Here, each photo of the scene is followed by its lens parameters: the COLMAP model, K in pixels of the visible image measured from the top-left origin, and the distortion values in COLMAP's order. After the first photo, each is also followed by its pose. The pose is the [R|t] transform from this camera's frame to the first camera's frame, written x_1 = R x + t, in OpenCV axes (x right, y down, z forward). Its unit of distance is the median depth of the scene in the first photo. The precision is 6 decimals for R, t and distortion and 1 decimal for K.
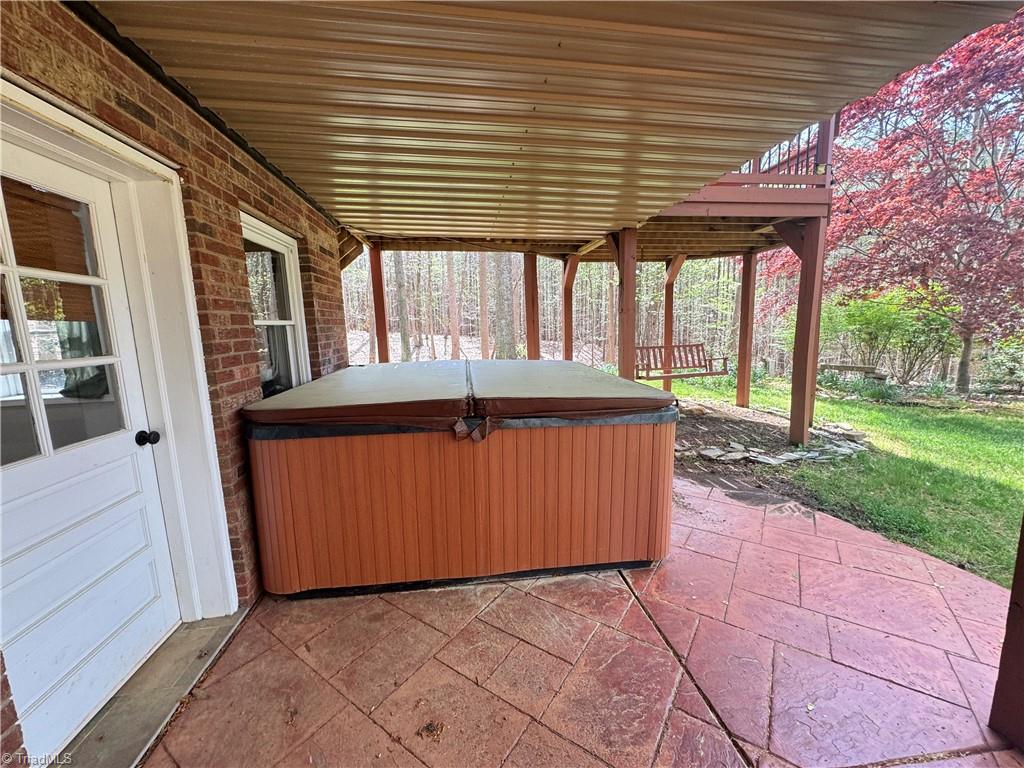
lens RADIAL K [[401.5, 0, 512.0], [0, 401.5, 384.0], [0, 0, 1]] dist [-0.001724, -0.000048]
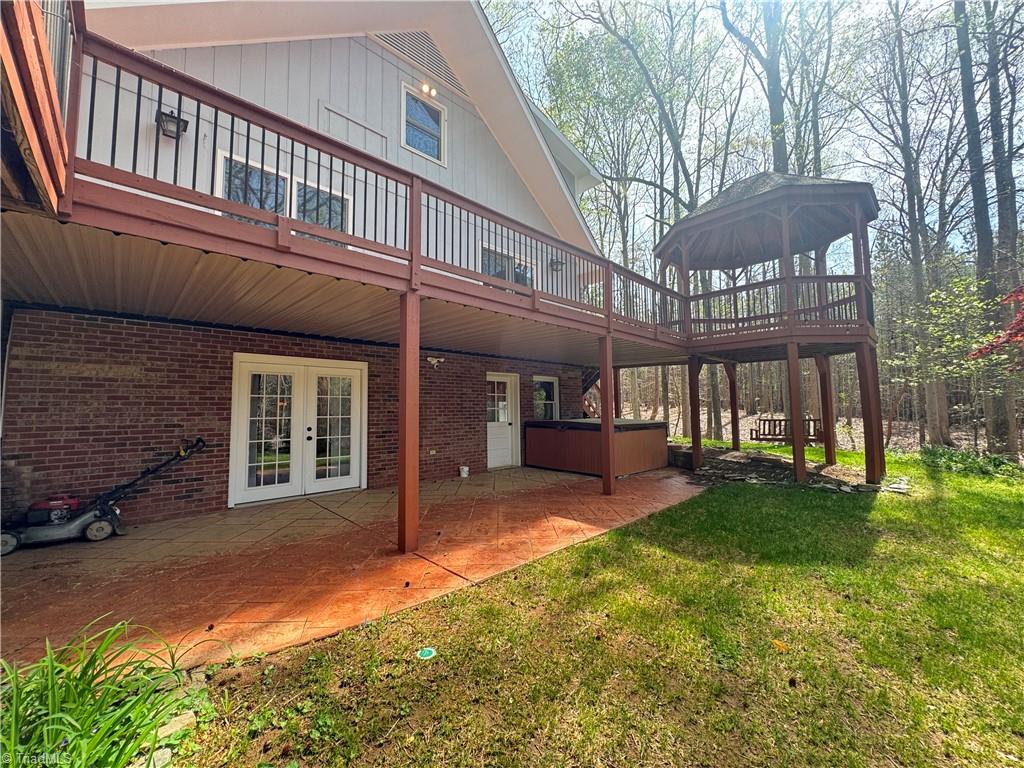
lens RADIAL K [[401.5, 0, 512.0], [0, 401.5, 384.0], [0, 0, 1]] dist [-0.001724, -0.000048]
pose [[0.591107, -0.040968, -0.805552, 2.891705], [-0.120652, 0.982982, -0.138525, 0.298841], [0.797518, 0.179074, 0.576105, -1.805892]]
